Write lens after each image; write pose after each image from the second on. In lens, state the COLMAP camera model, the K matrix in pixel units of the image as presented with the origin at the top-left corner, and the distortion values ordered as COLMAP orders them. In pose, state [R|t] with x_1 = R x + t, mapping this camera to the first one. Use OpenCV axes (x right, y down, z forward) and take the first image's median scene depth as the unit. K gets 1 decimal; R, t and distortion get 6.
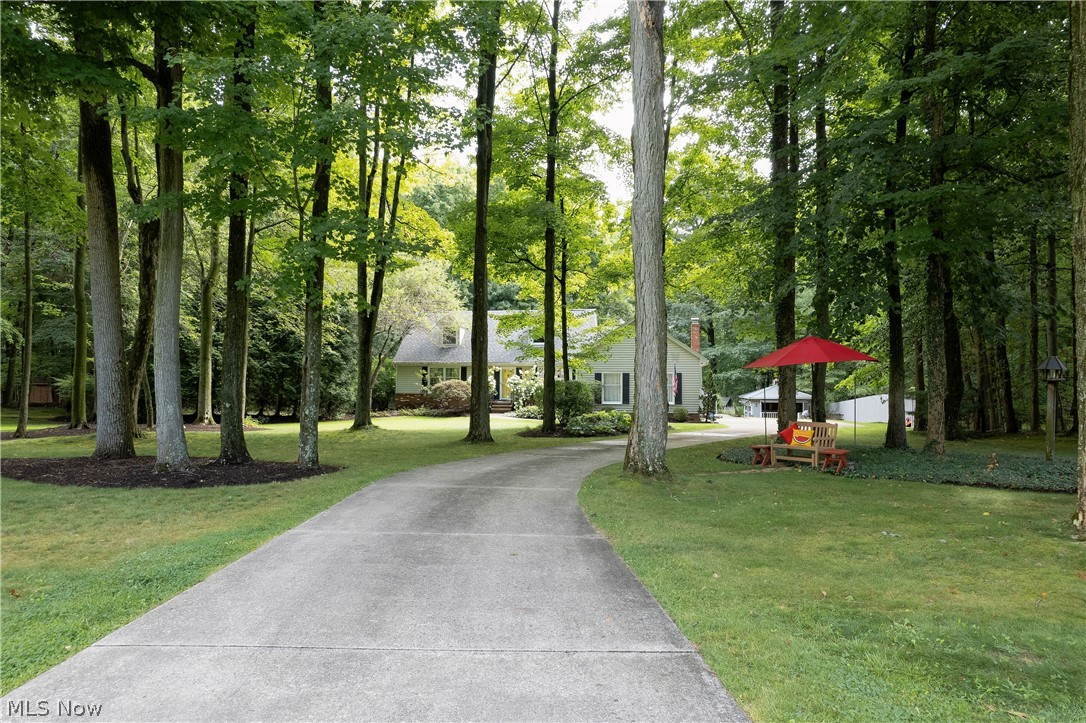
lens RADIAL K [[721.5, 0, 543.0], [0, 721.5, 361.5], [0, 0, 1]] dist [-0.053672, 0.001879]
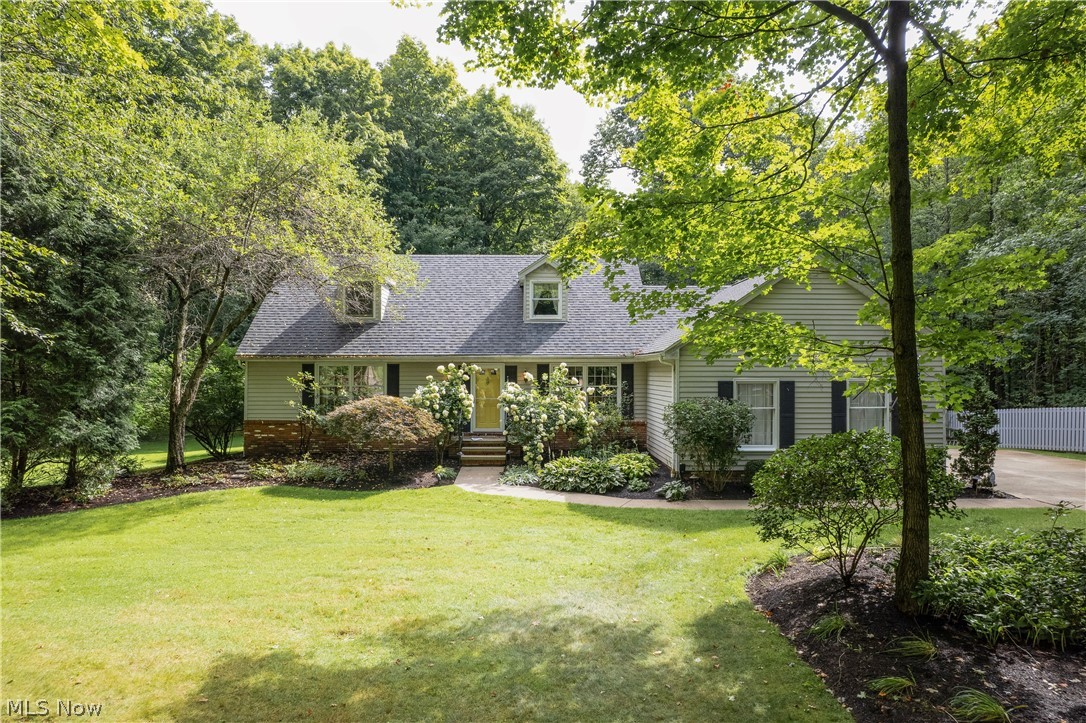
lens RADIAL K [[721.5, 0, 543.0], [0, 721.5, 361.5], [0, 0, 1]] dist [-0.053672, 0.001879]
pose [[0.984463, -0.003361, 0.175558, -0.099596], [-0.000544, 0.999754, 0.022188, -0.004815], [-0.175589, -0.021939, 0.984219, 0.536694]]
